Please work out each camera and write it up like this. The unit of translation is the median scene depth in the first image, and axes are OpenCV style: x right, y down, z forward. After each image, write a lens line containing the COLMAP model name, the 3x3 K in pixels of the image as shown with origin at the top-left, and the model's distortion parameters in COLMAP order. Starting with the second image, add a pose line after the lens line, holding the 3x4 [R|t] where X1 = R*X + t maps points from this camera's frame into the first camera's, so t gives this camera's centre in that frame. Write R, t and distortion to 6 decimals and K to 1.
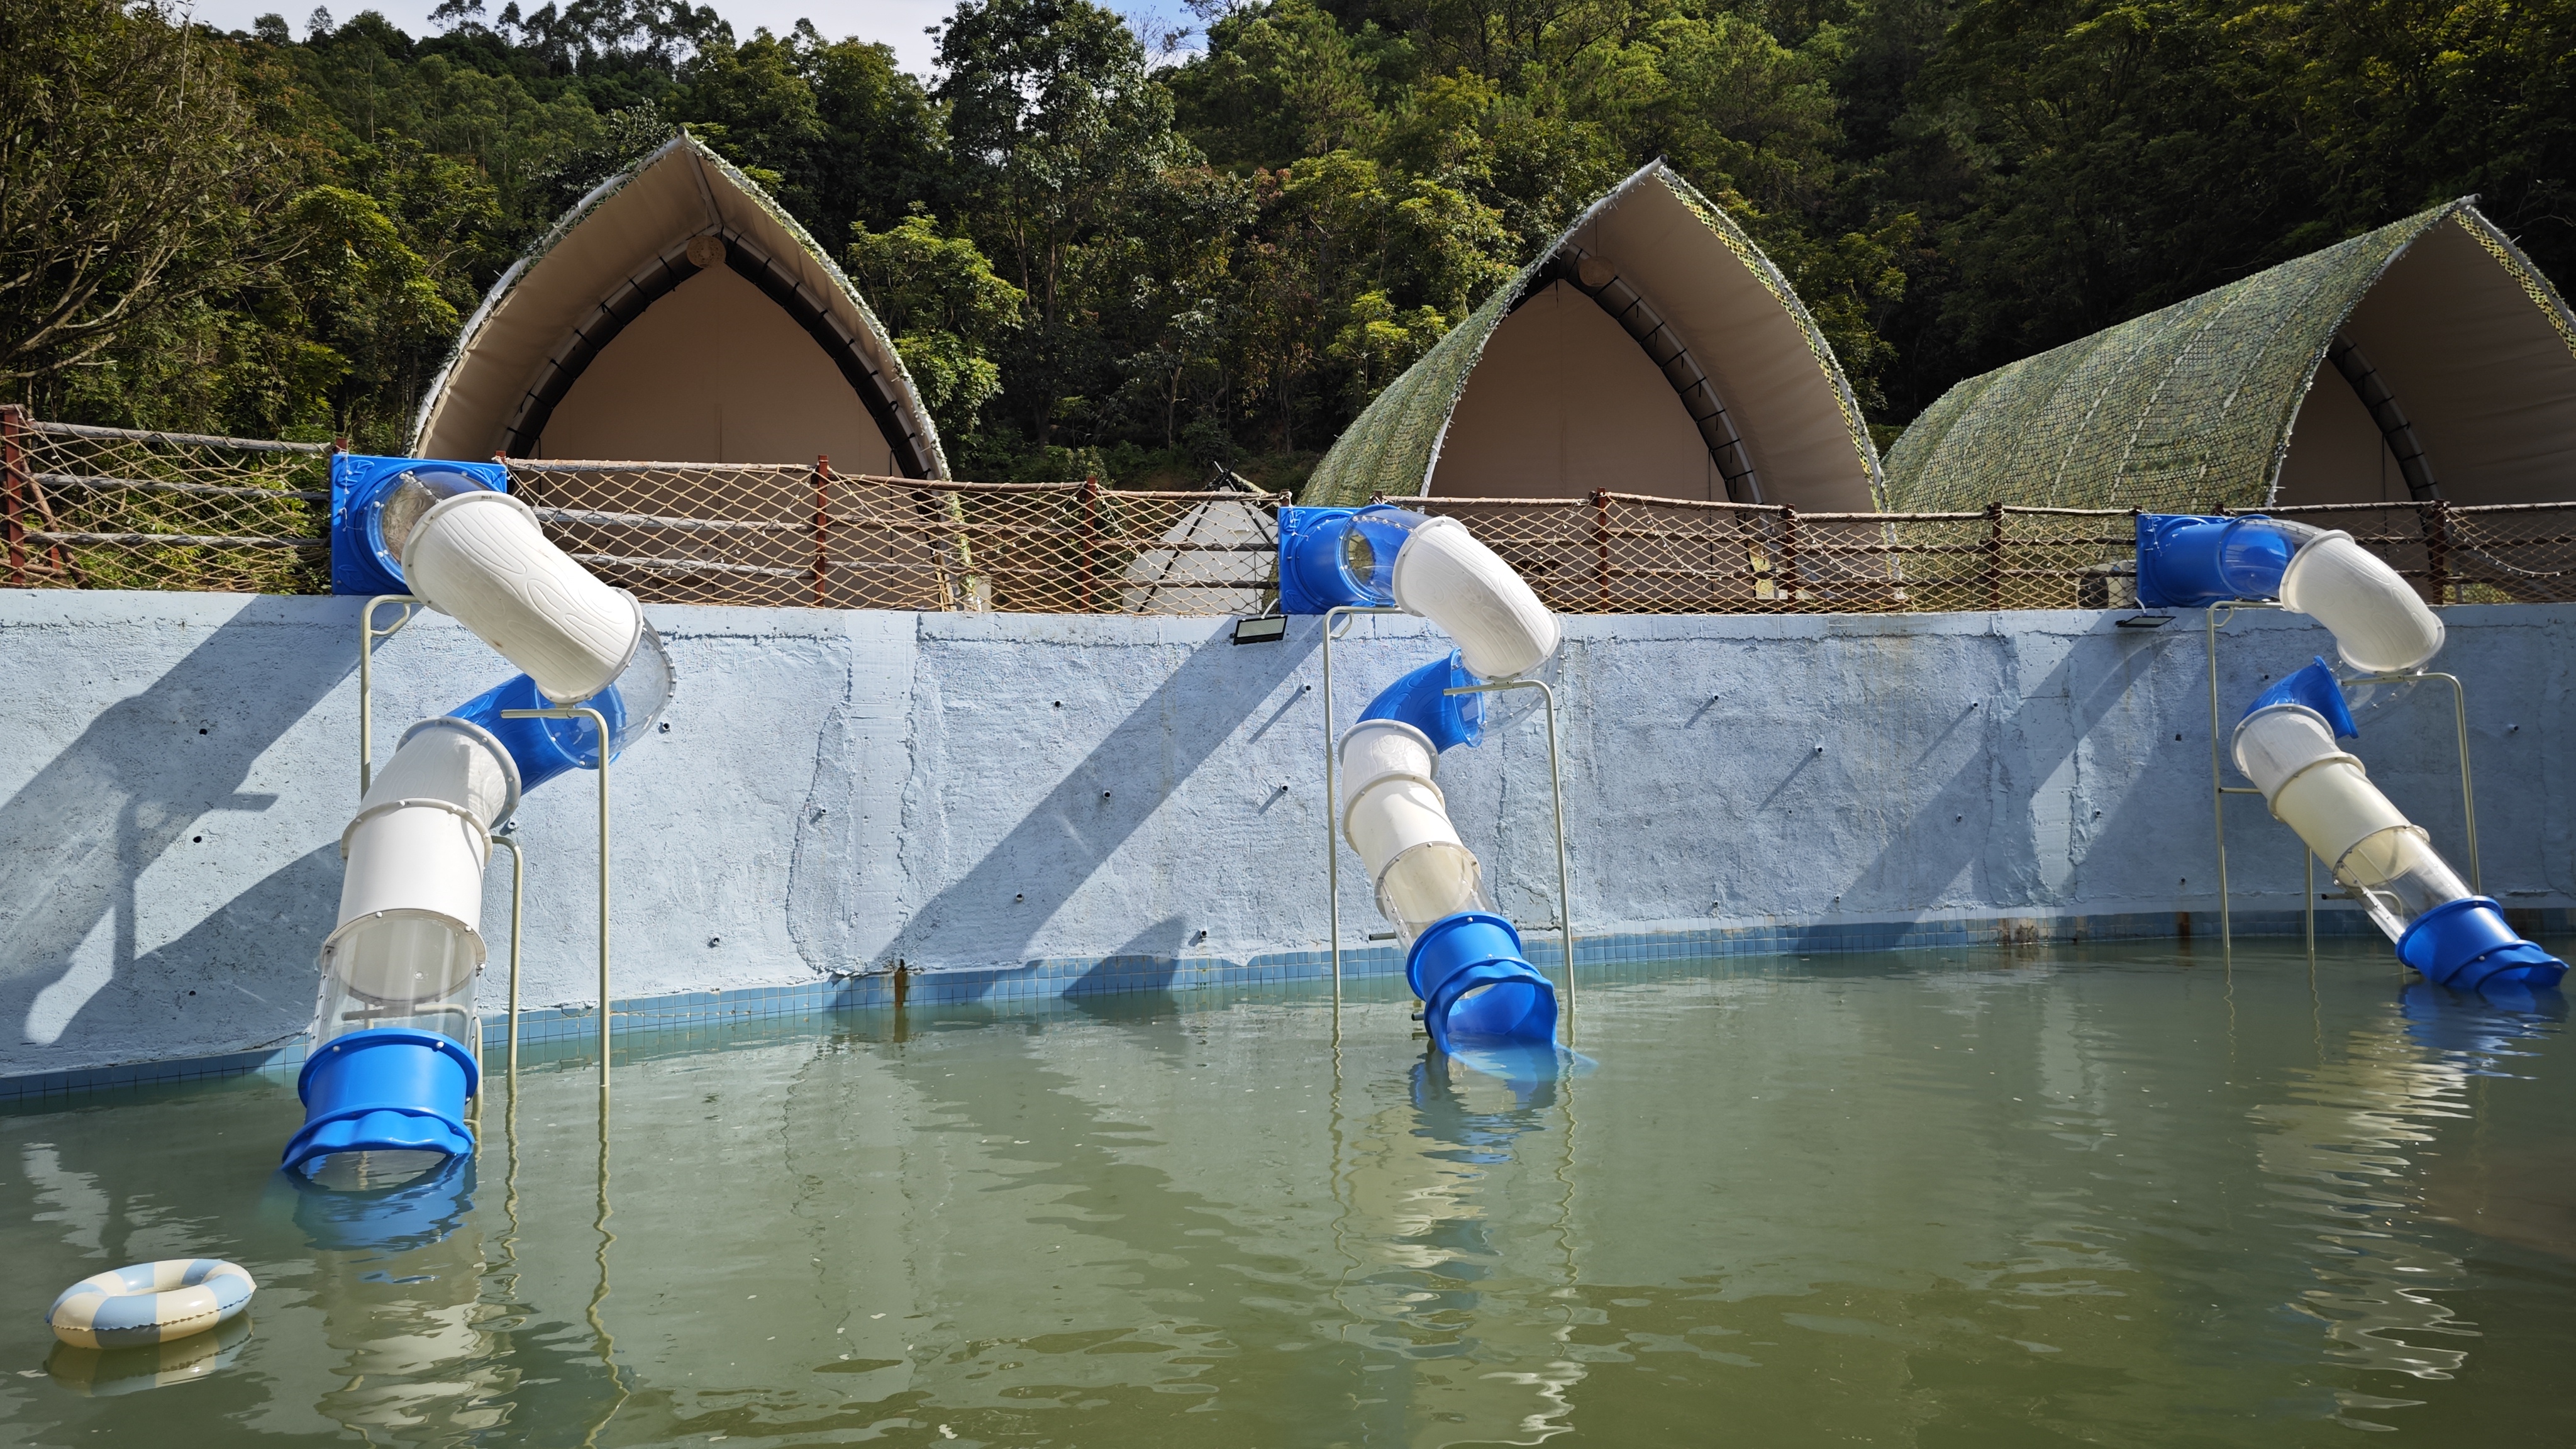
lens RADIAL K [[1708.3, 0, 1278.9], [0, 1708.3, 683.4], [0, 0, 1]] dist [0.024637, -0.001564]
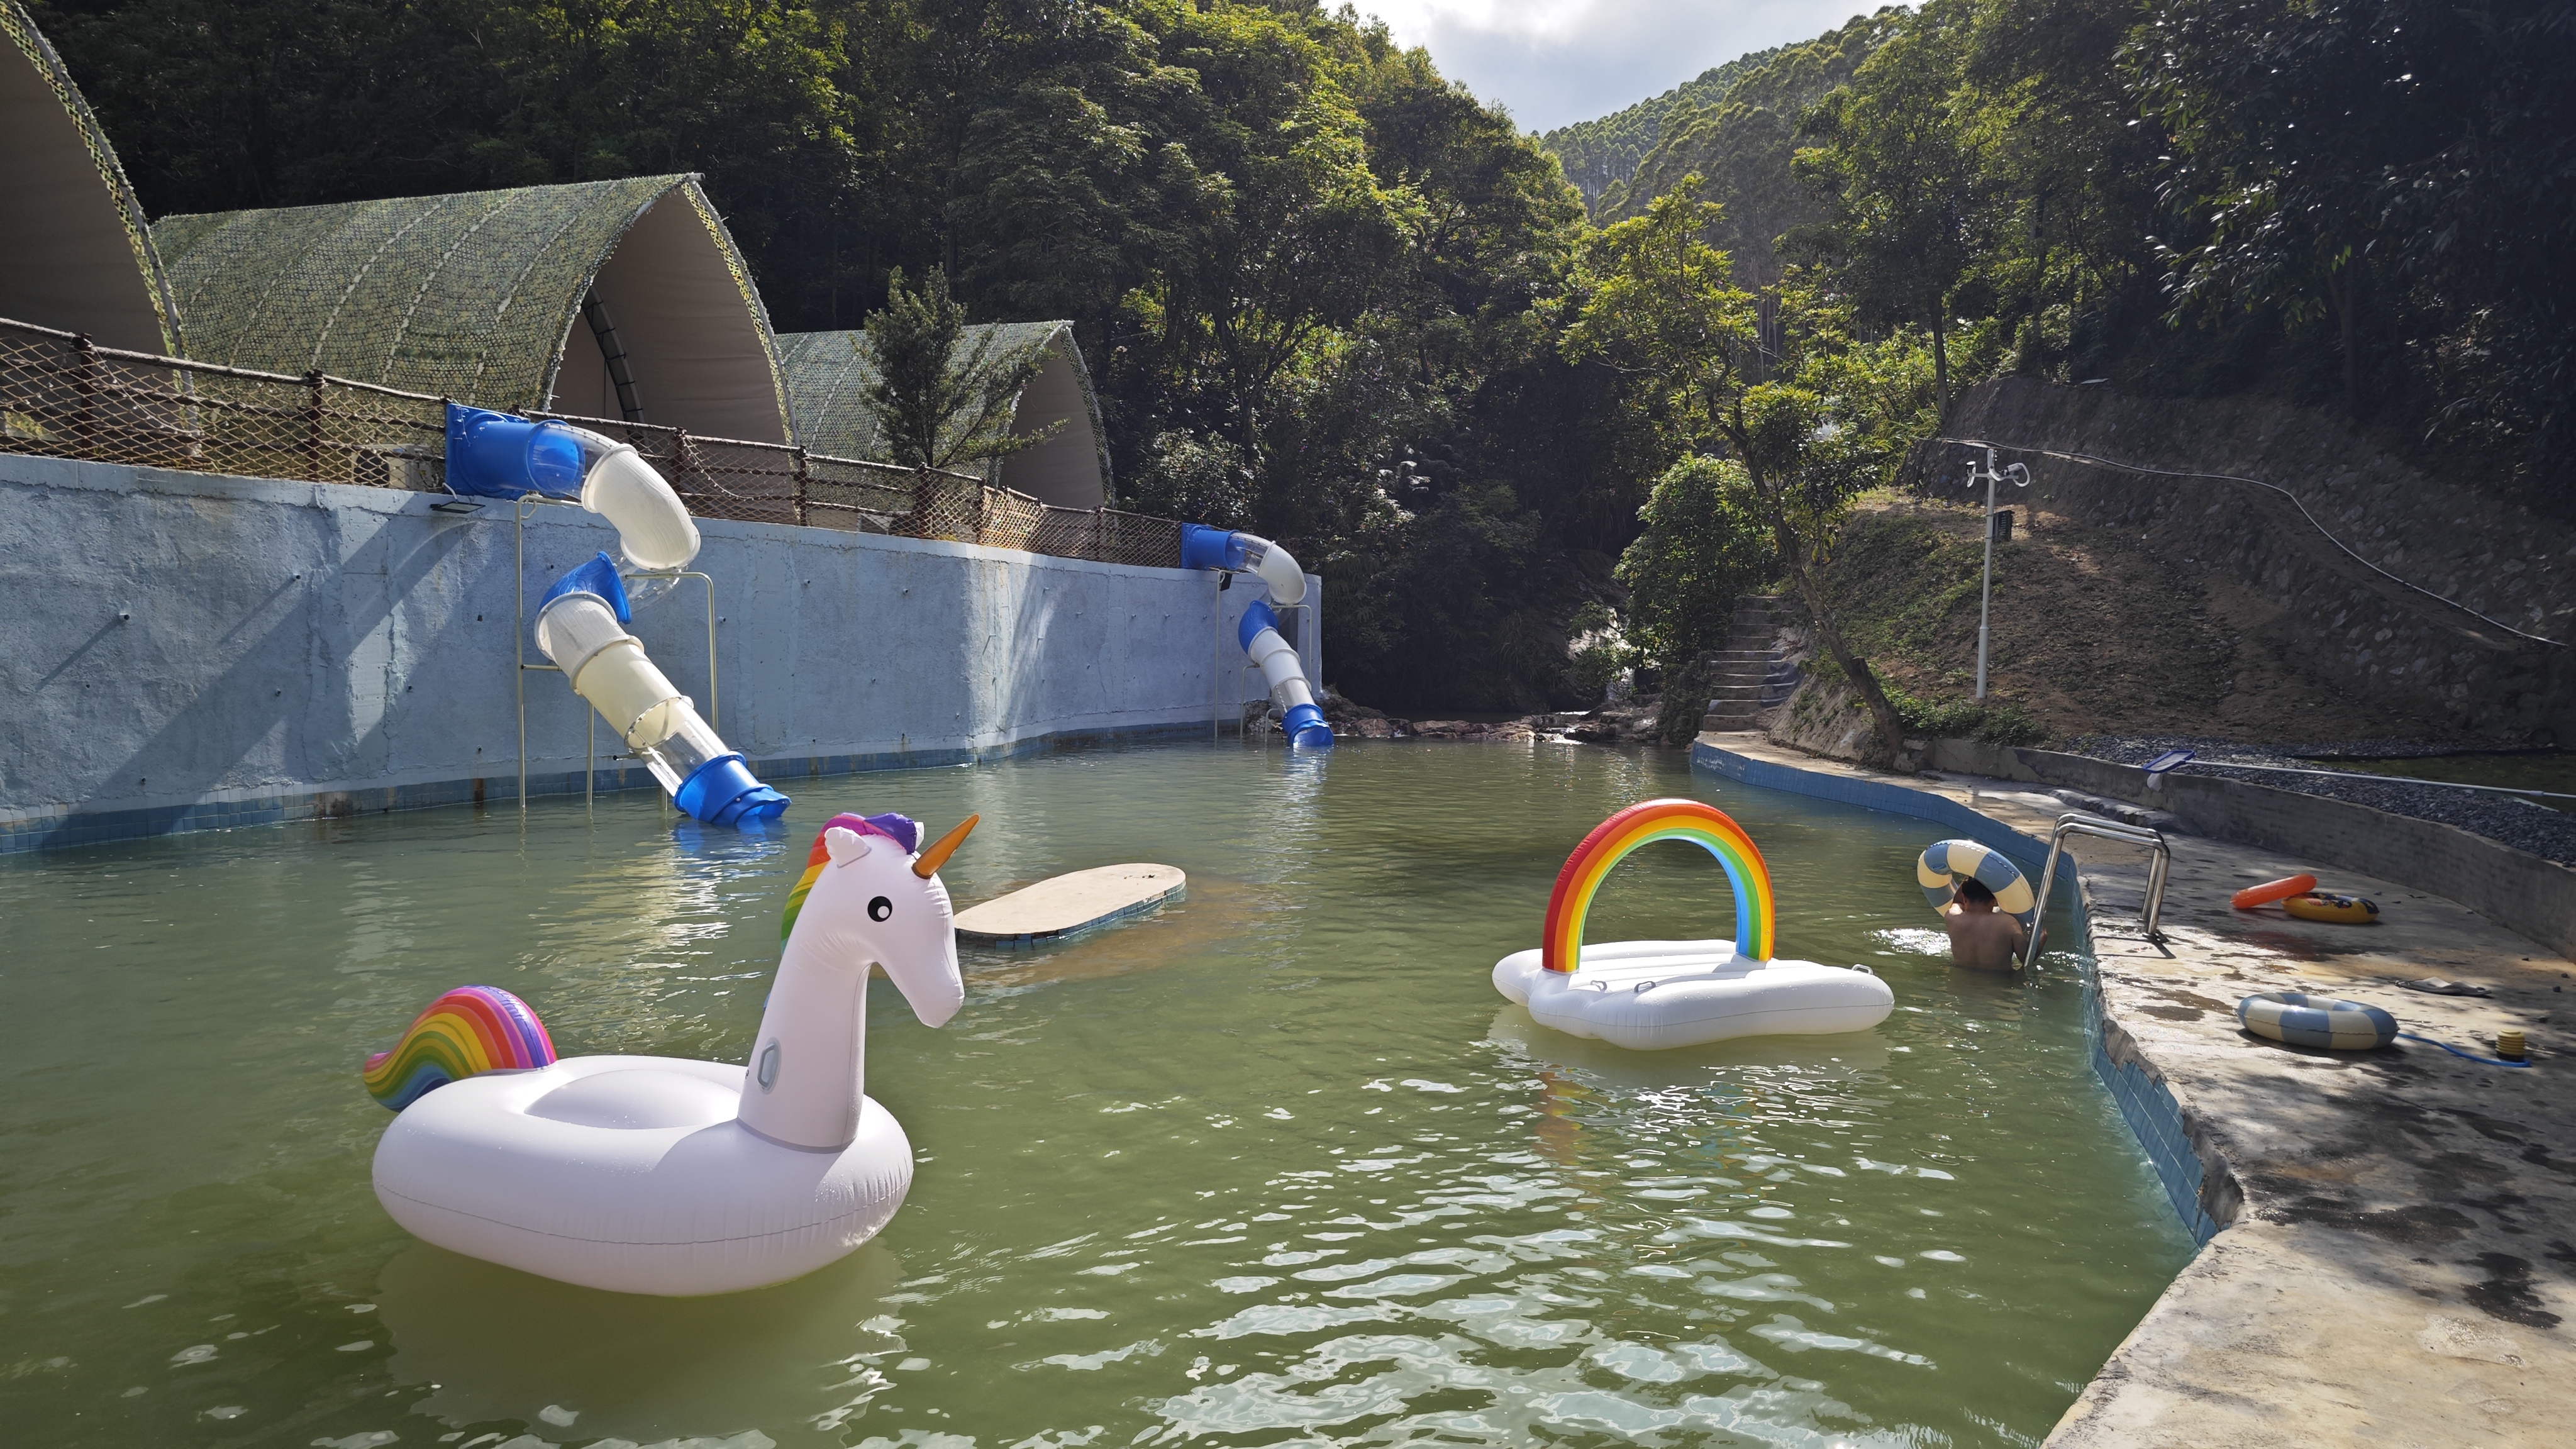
lens RADIAL K [[1708.3, 0, 1280.8], [0, 1708.3, 737.3], [0, 0, 1]] dist [0.024637, -0.001564]
pose [[0.518149, -0.024274, 0.854946, -0.143544], [-0.060880, 0.996015, 0.065176, 0.005466], [-0.853121, -0.085820, 0.514606, 0.010873]]
